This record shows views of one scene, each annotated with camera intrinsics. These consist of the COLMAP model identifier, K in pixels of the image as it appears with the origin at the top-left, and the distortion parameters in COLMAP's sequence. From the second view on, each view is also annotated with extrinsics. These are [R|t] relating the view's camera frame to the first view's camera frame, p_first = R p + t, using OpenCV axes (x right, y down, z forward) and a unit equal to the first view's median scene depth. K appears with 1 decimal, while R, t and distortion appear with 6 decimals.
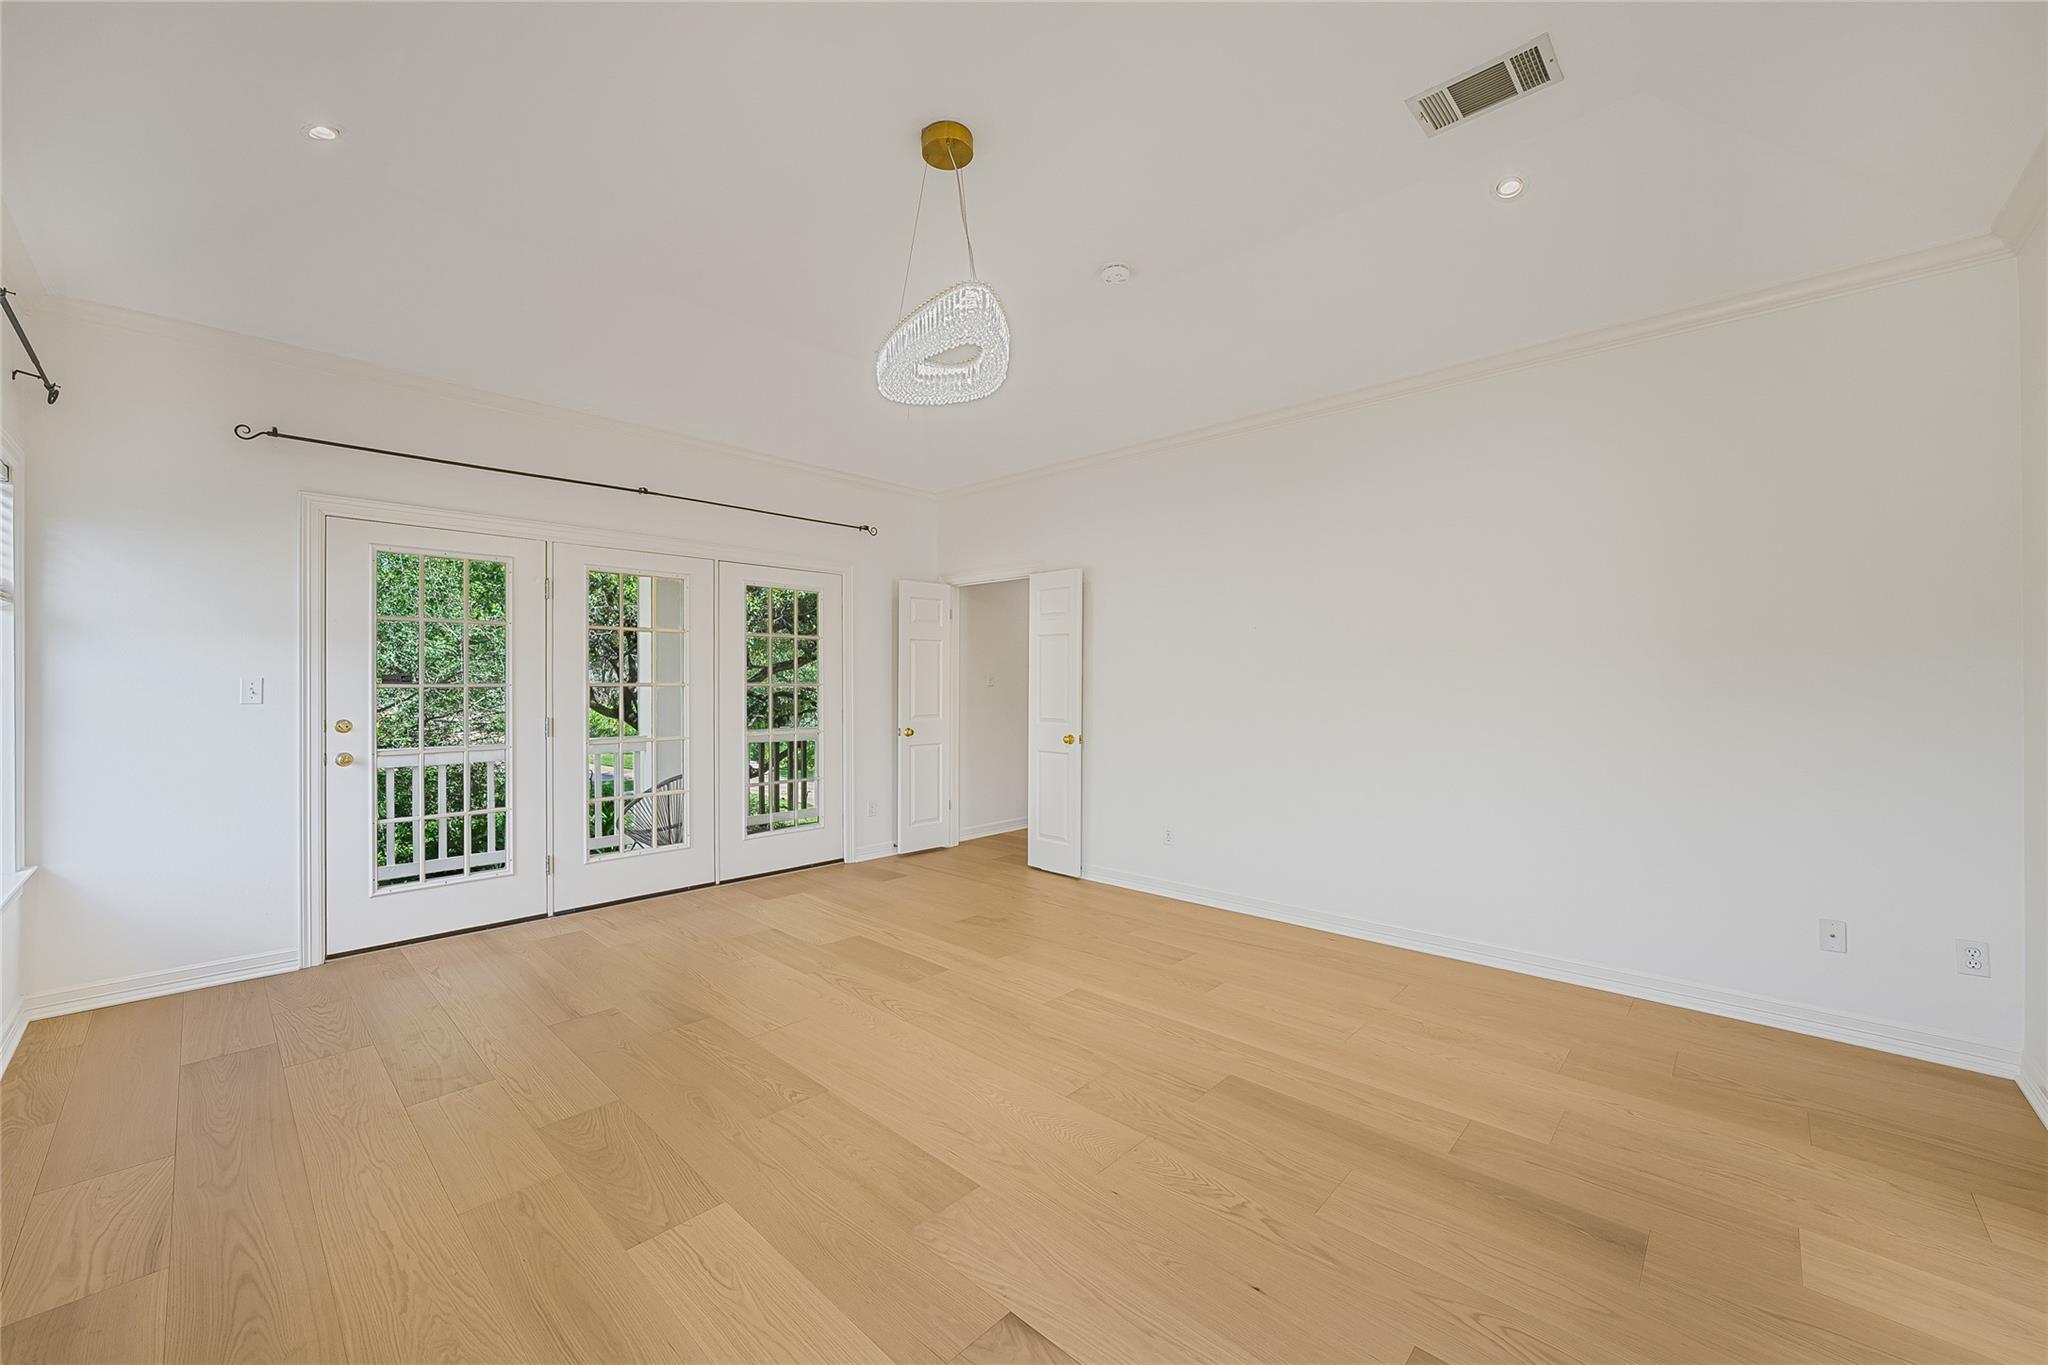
lens RADIAL K [[809.4, 0, 1025.9], [0, 809.4, 662.9], [0, 0, 1]] dist [0.000416, 0.000029]
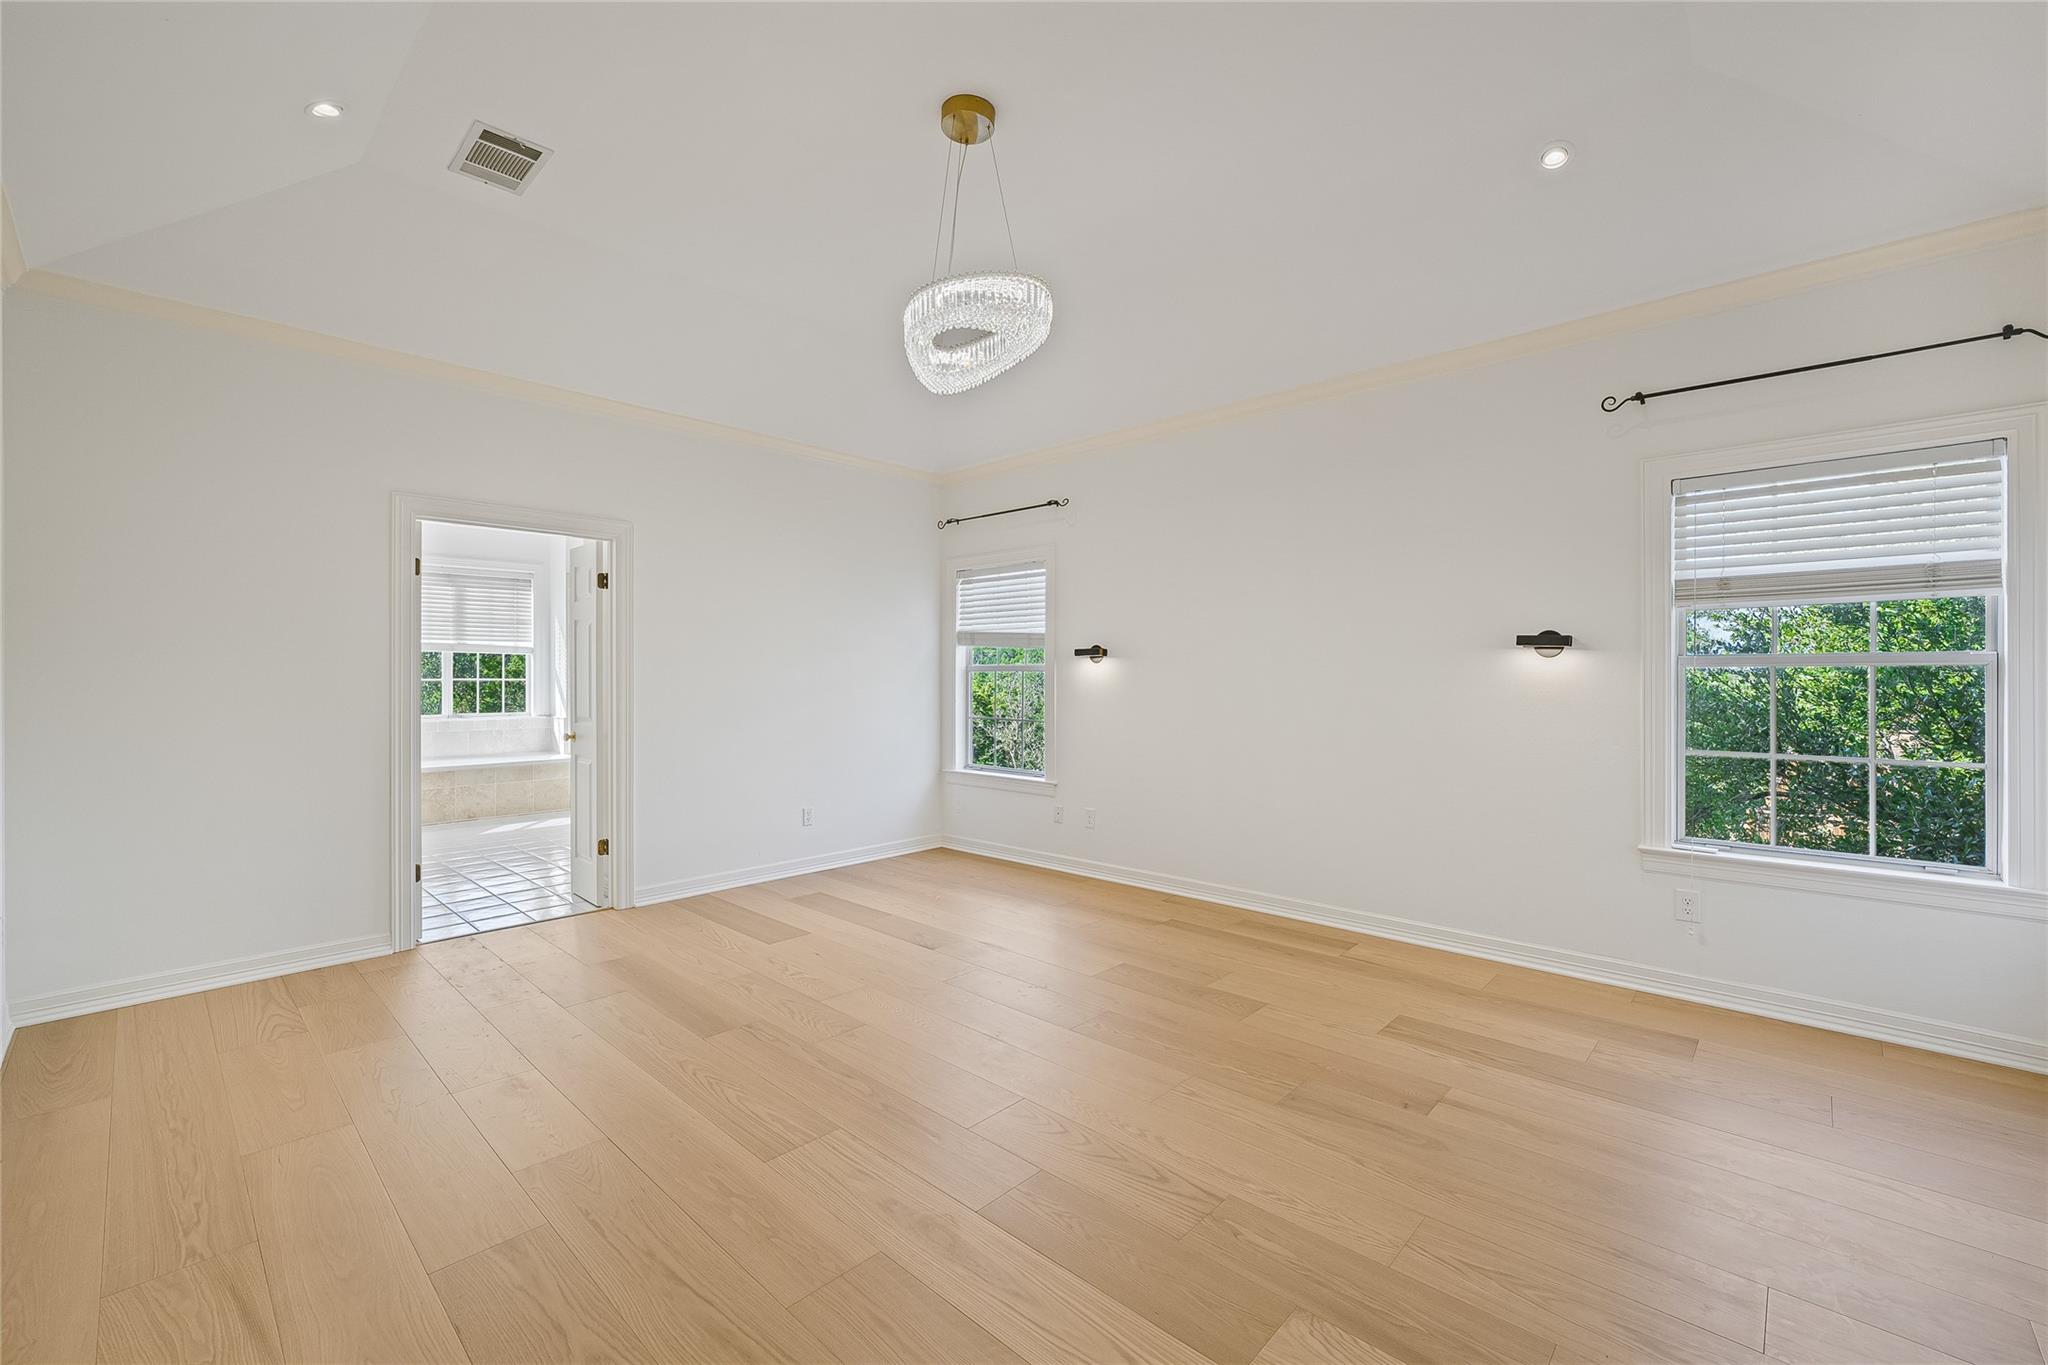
lens RADIAL K [[809.4, 0, 1025.9], [0, 809.4, 662.9], [0, 0, 1]] dist [0.000416, 0.000029]
pose [[-0.999935, 0.005636, -0.009922, -0.150047], [0.005917, 0.999577, -0.028457, 0.034752], [0.009758, -0.028514, -0.999546, 1.877852]]
